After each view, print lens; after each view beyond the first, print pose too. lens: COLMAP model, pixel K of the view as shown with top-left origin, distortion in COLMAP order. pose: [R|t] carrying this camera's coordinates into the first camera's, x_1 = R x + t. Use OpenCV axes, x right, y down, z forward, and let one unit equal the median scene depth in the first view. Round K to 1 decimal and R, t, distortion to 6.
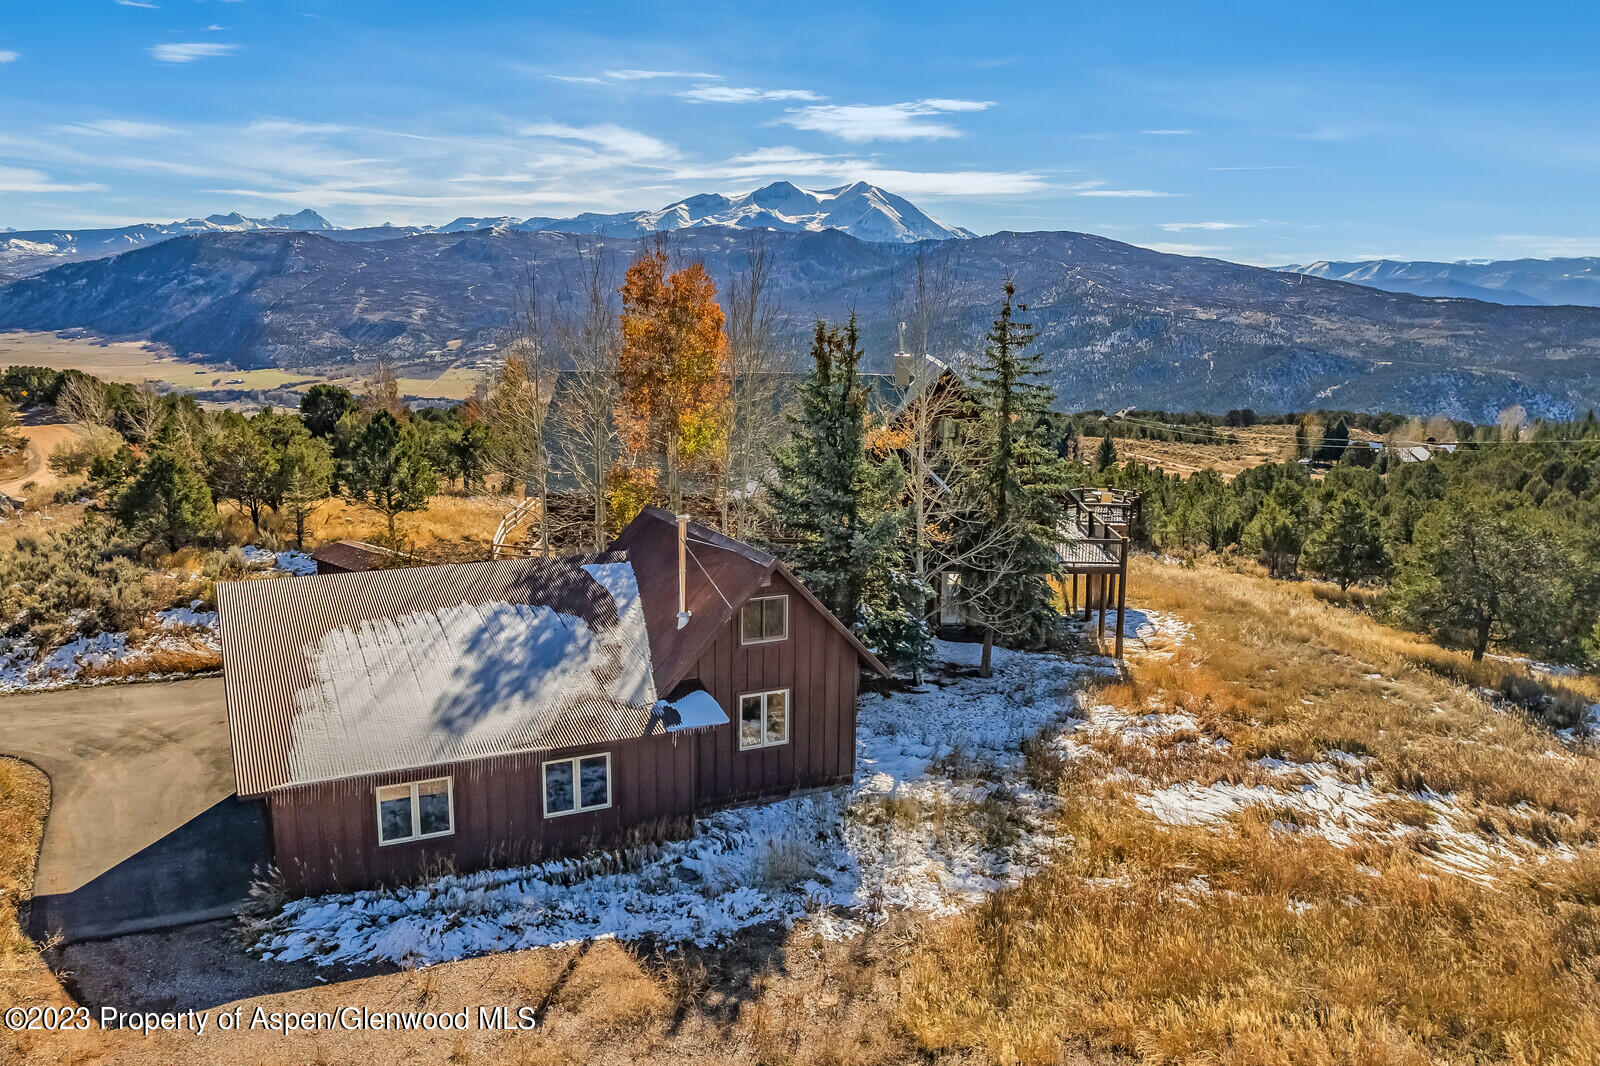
lens RADIAL K [[1246.5, 0, 807.5], [0, 1246.5, 543.7], [0, 0, 1]] dist [-0.052916, 0.026349]
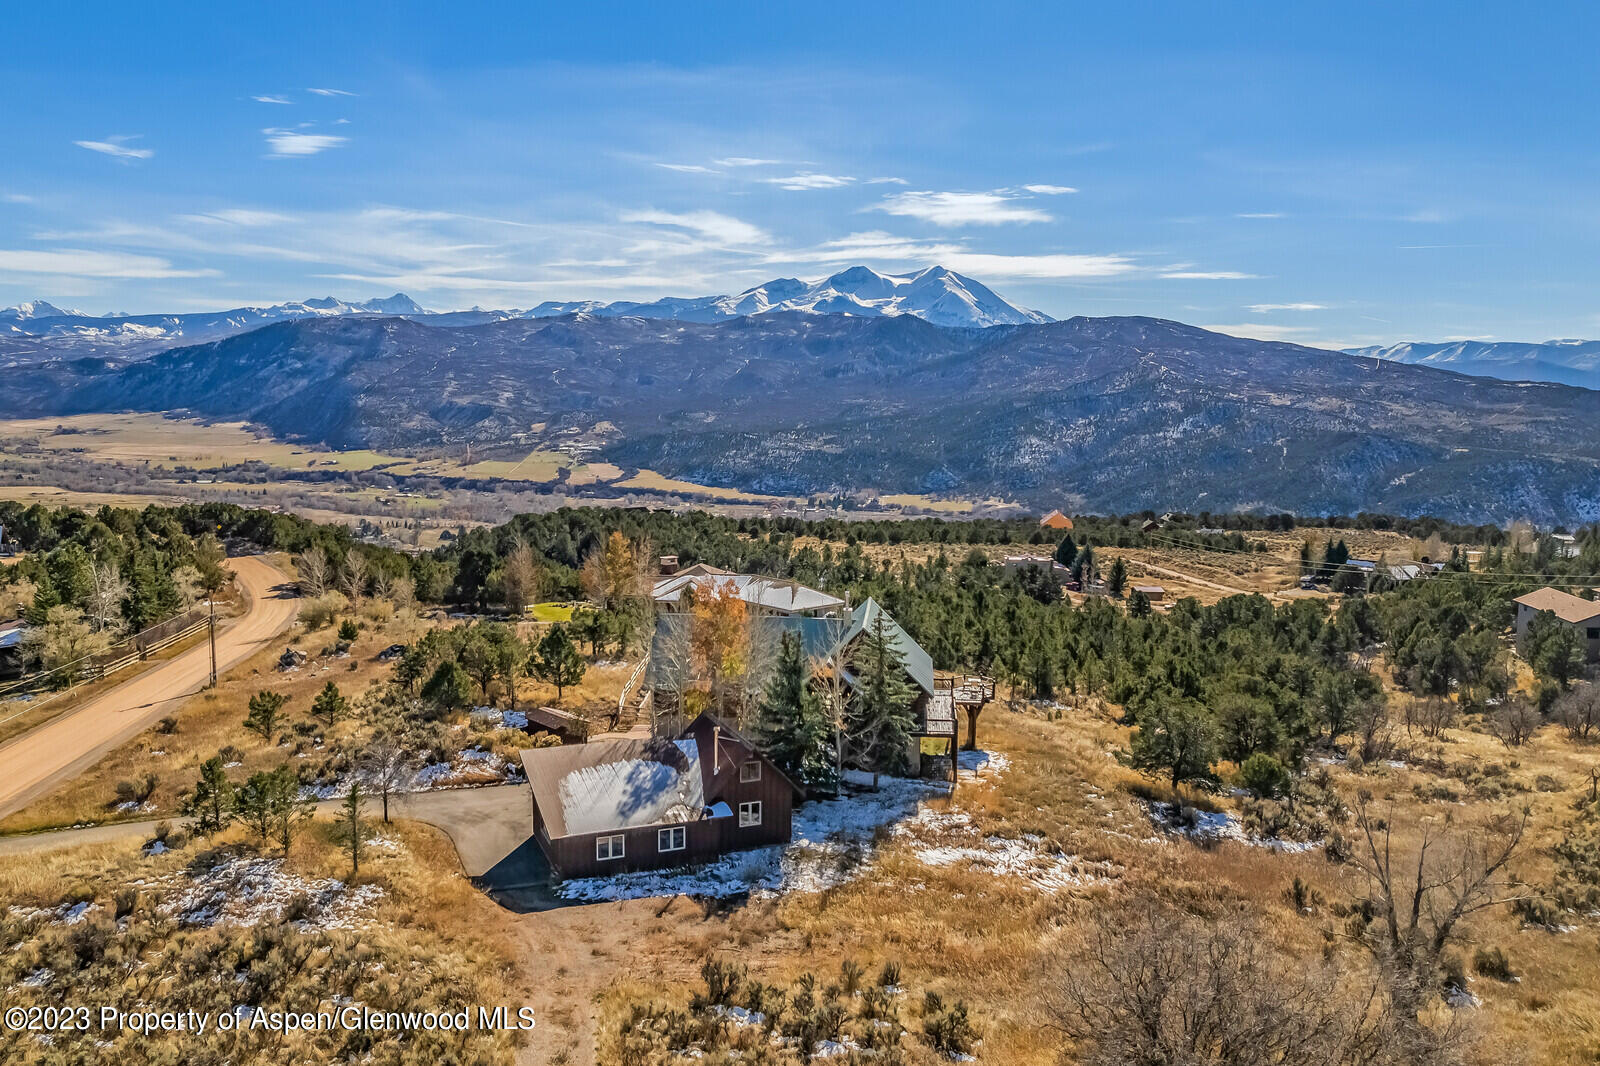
lens RADIAL K [[1246.5, 0, 806.9], [0, 1246.5, 537.5], [0, 0, 1]] dist [-0.052916, 0.026349]
pose [[0.998124, 0.007659, -0.060750, 0.001418], [-0.011795, 0.997614, -0.068026, -0.001497], [0.060084, 0.068615, 0.995832, -0.009261]]
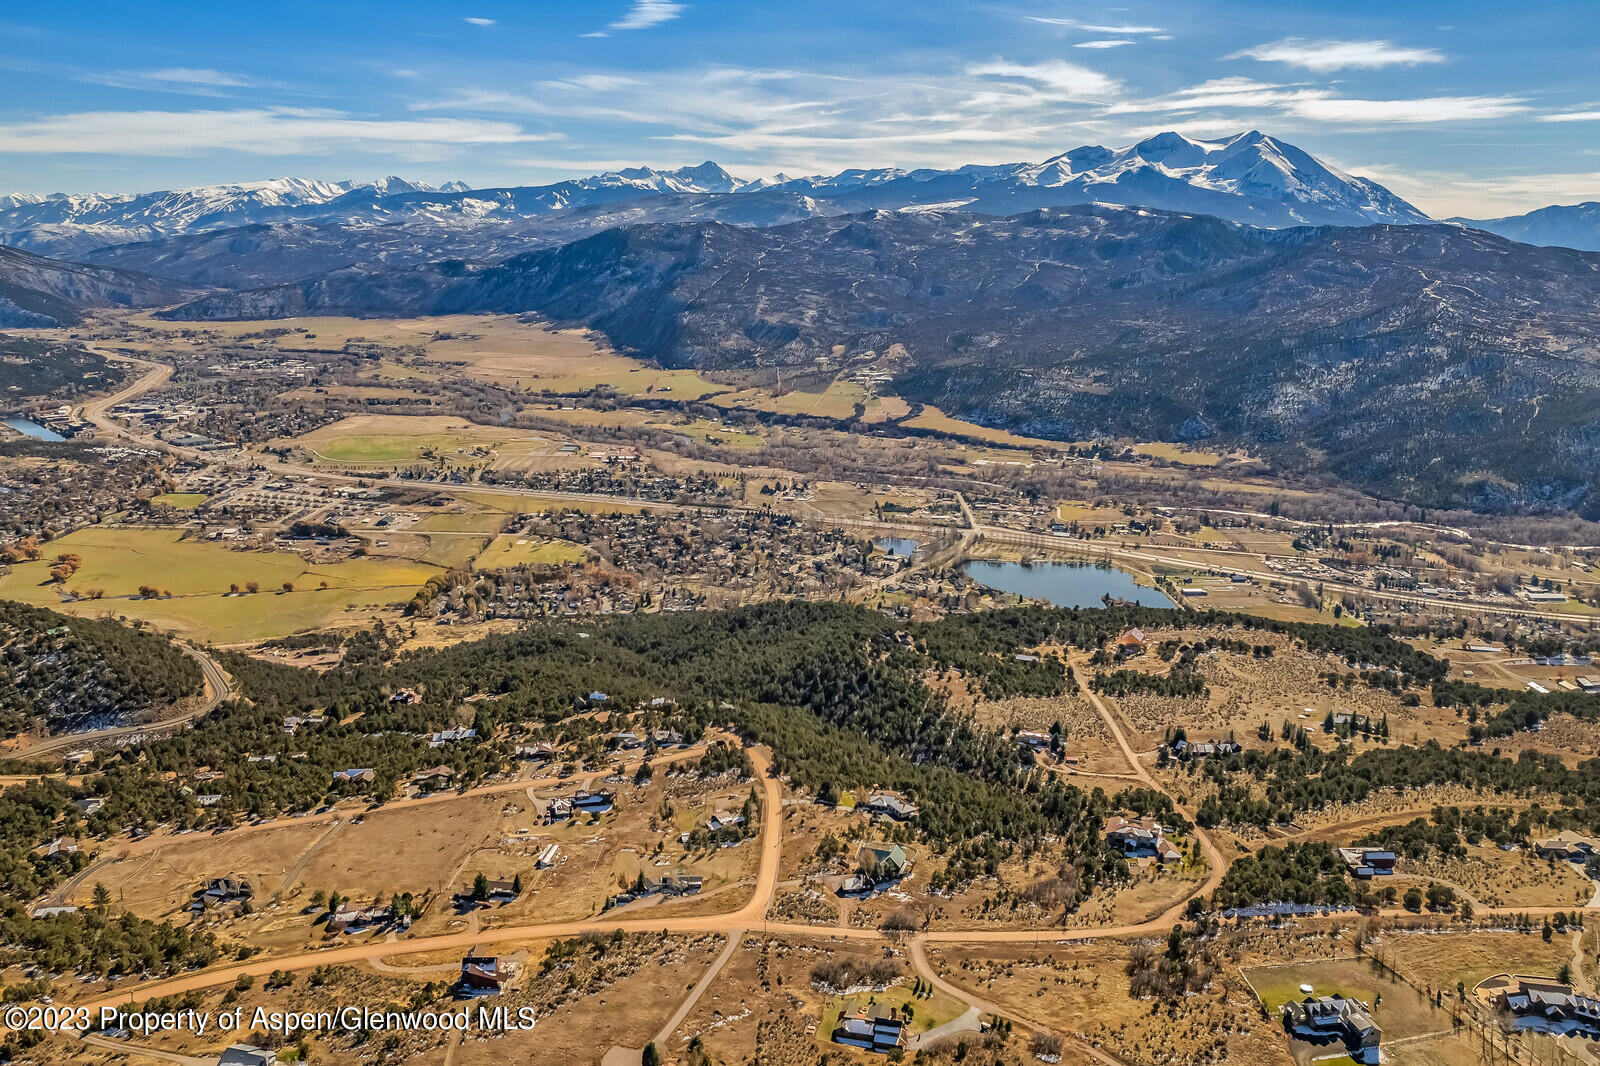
lens RADIAL K [[1246.5, 0, 803.8], [0, 1246.5, 546.4], [0, 0, 1]] dist [-0.052916, 0.026349]
pose [[0.955313, 0.064639, -0.288443, 0.027854], [-0.049688, 0.997029, 0.058865, -0.040900], [0.291391, -0.041902, 0.955686, -0.114978]]
